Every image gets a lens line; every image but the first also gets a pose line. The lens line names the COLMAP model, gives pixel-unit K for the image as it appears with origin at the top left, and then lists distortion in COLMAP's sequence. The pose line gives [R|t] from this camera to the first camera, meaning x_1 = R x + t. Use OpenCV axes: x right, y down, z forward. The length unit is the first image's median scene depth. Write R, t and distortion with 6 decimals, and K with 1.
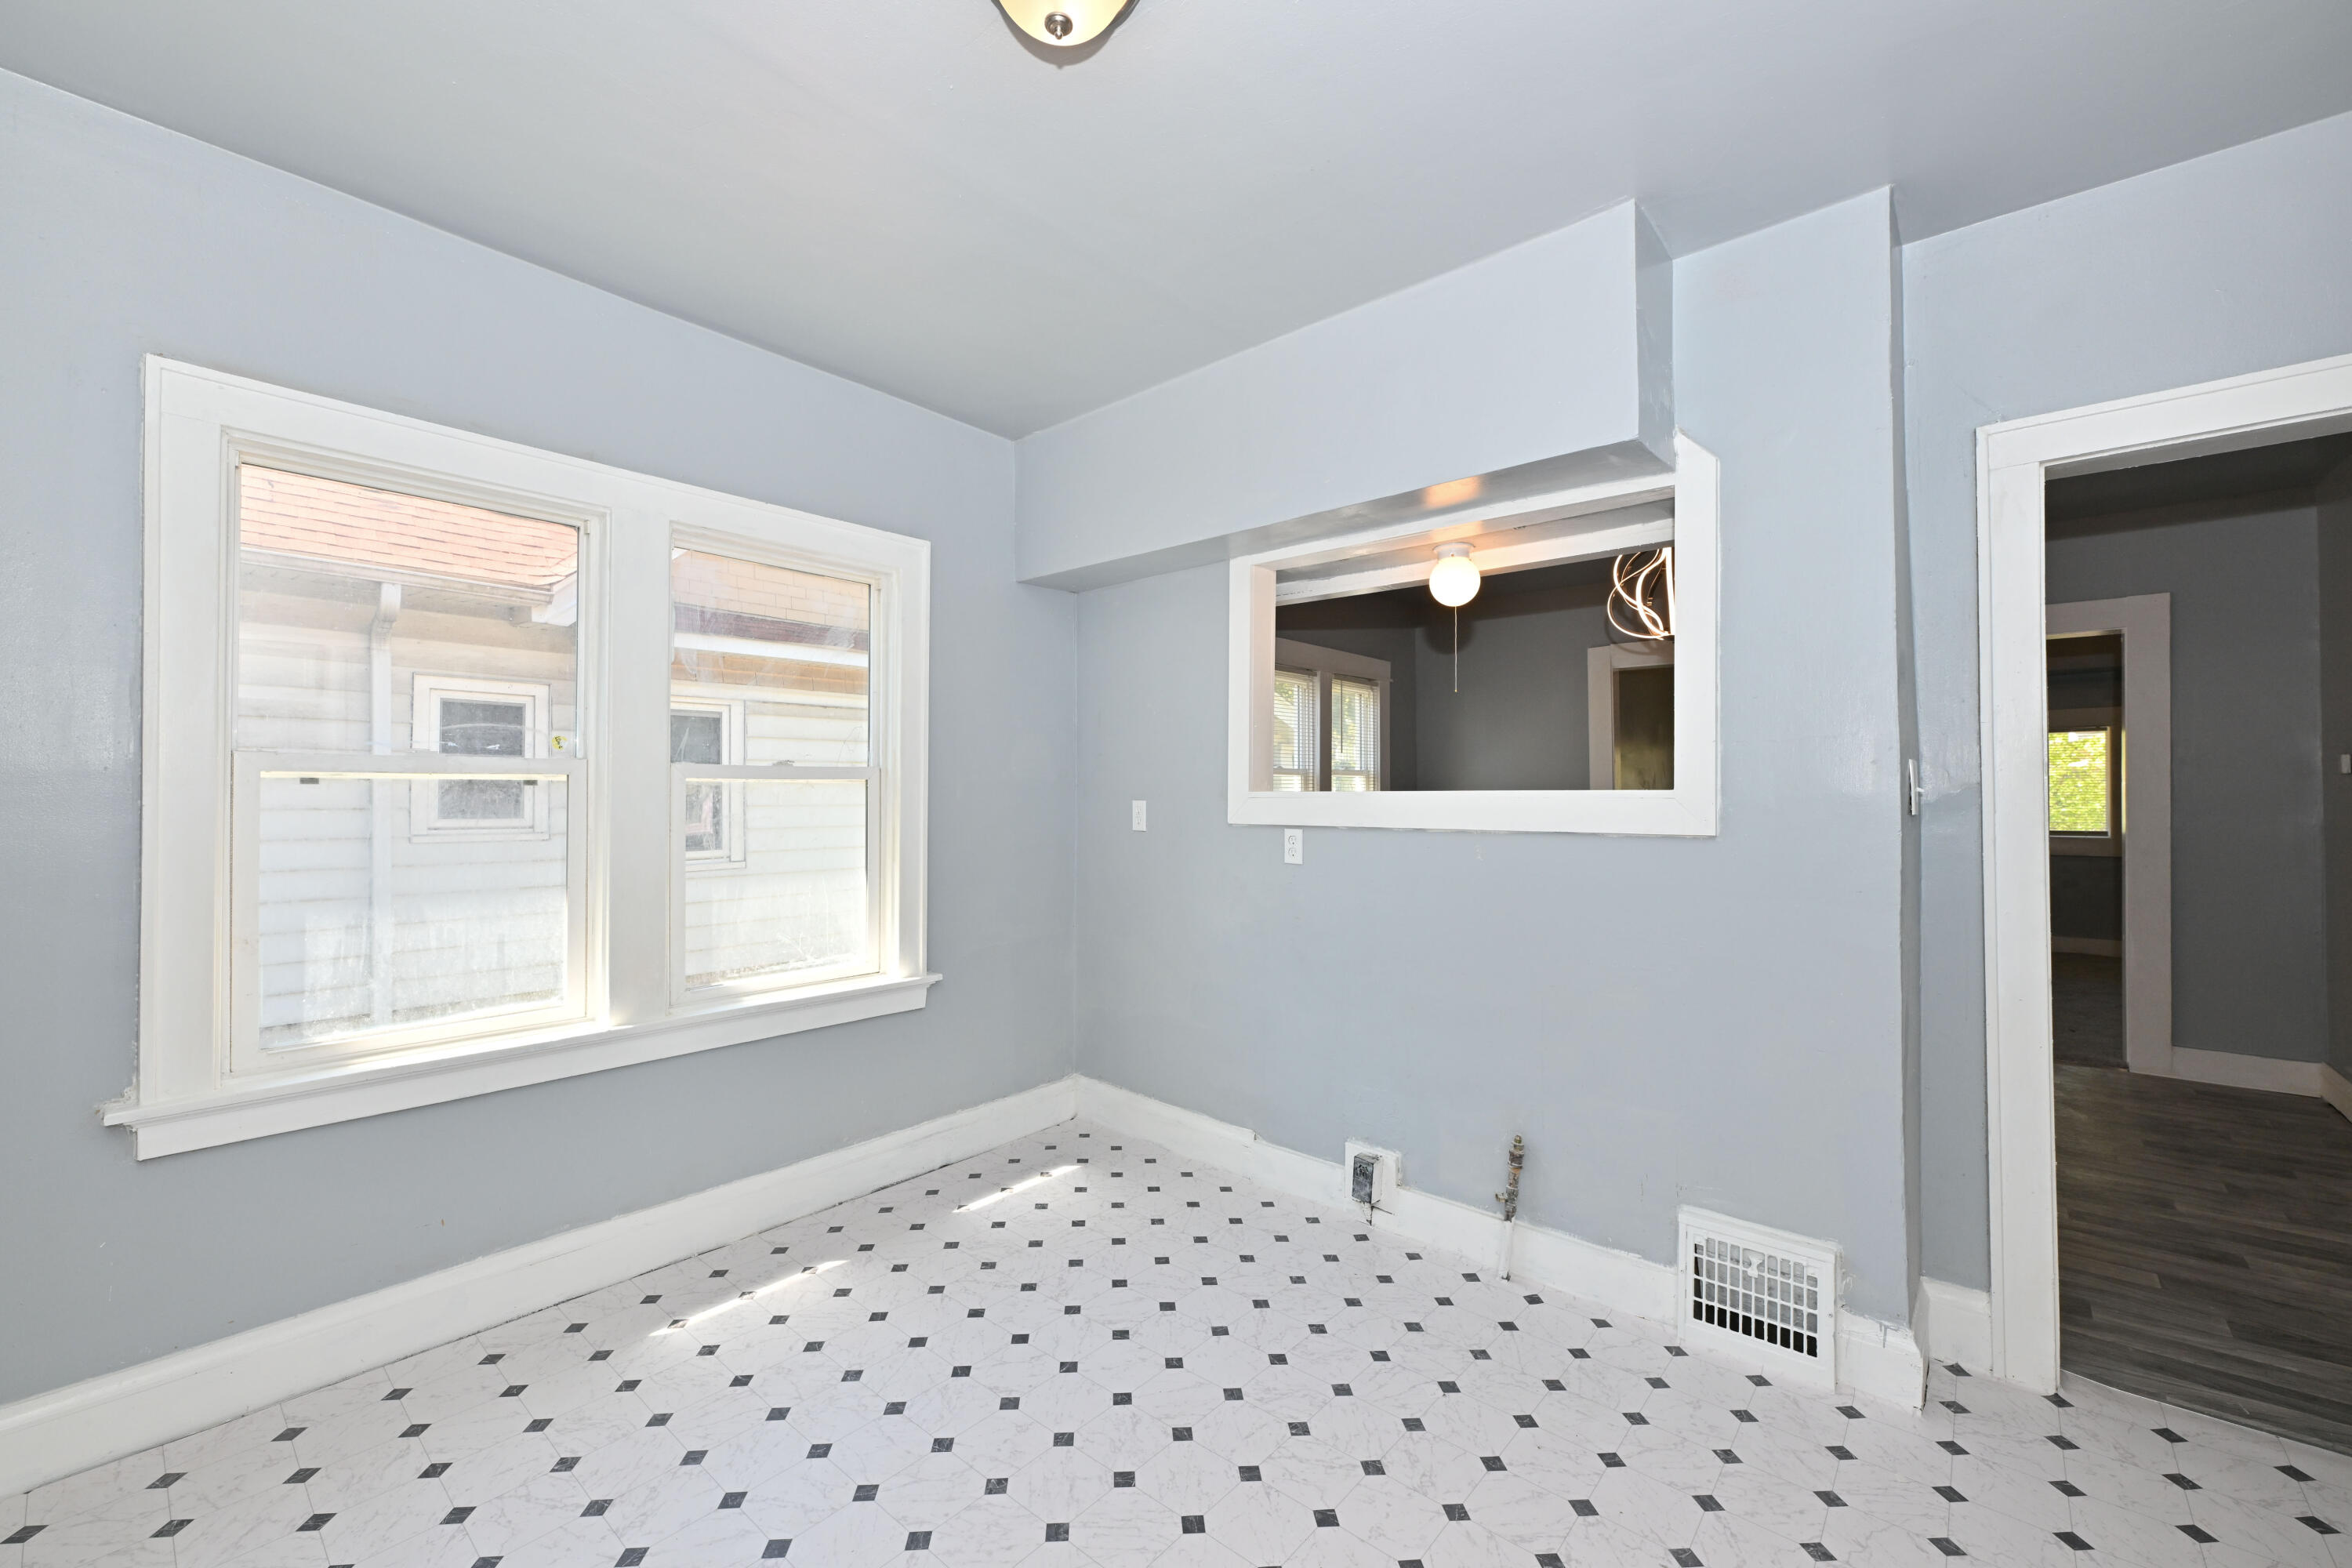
lens RADIAL K [[935.0, 0, 1173.1], [0, 935.0, 788.5], [0, 0, 1]] dist [-0.002470, 0.001914]
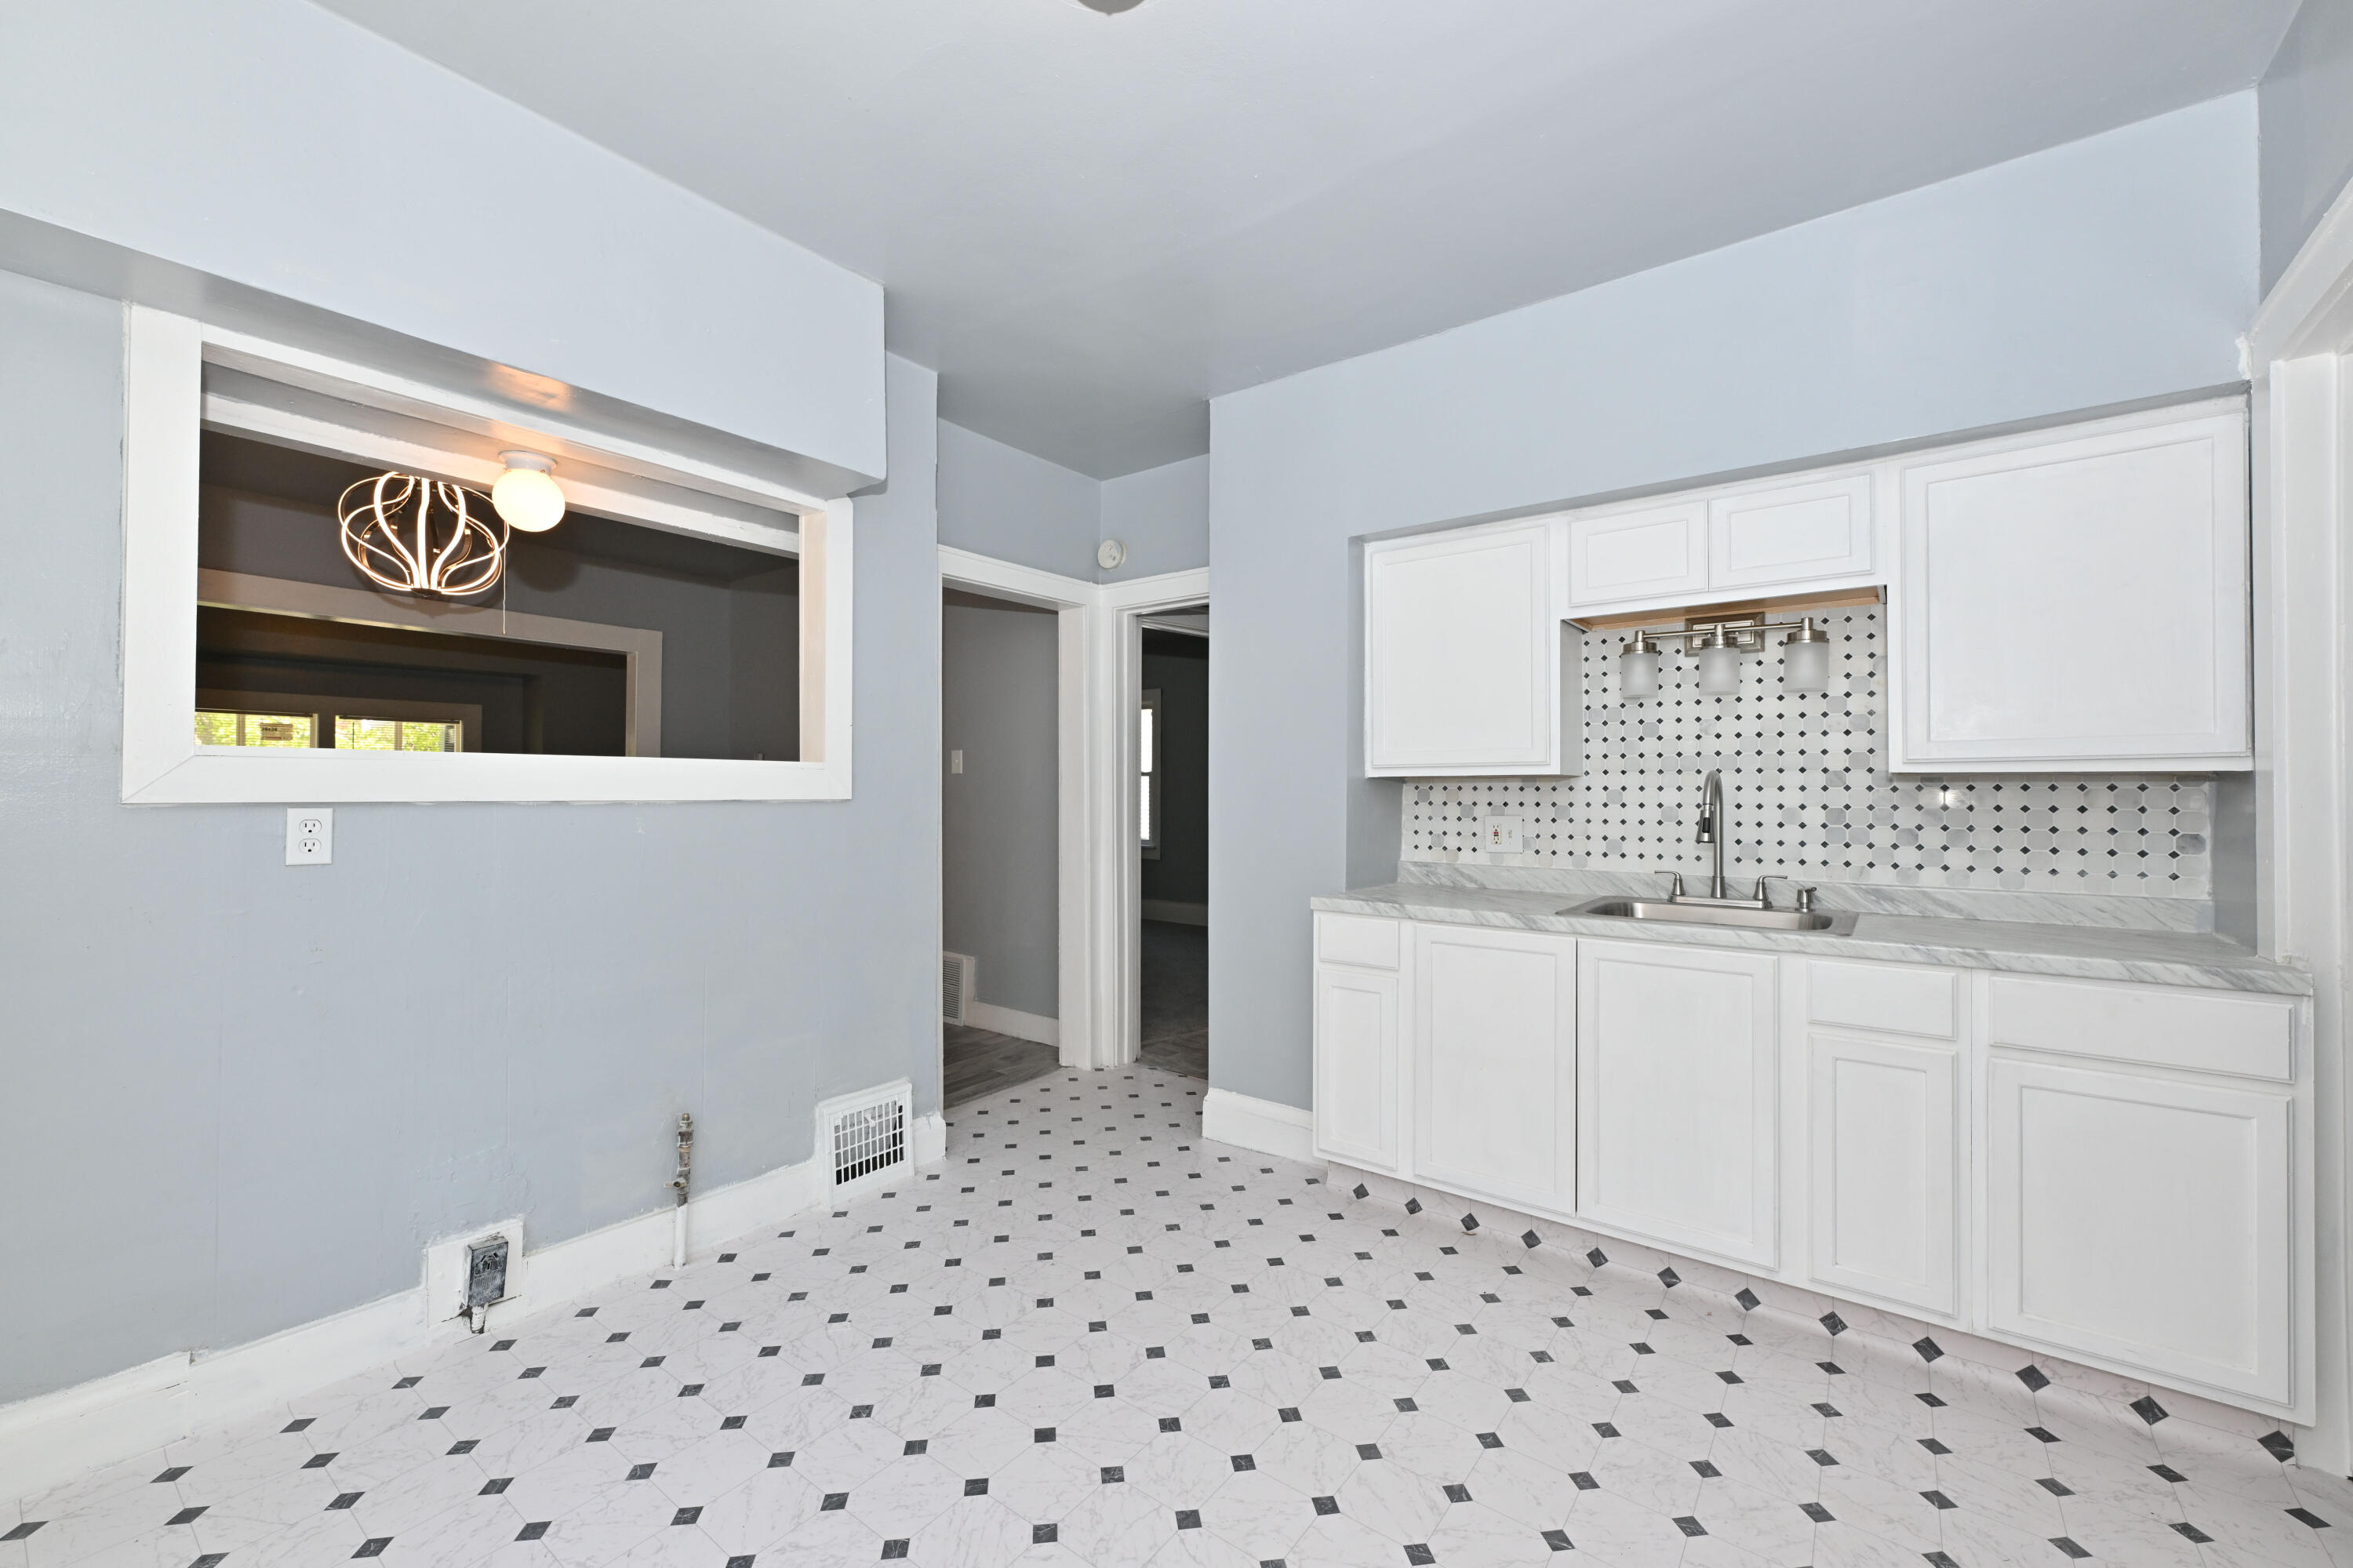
lens RADIAL K [[935.5, 0, 1174.6], [0, 935.5, 790.4], [0, 0, 1]] dist [-0.002470, 0.001914]
pose [[-0.059837, -0.005416, 0.998193, -0.639238], [-0.021726, 0.999755, 0.004122, 0.019734], [-0.997972, -0.021440, -0.059940, 0.562335]]
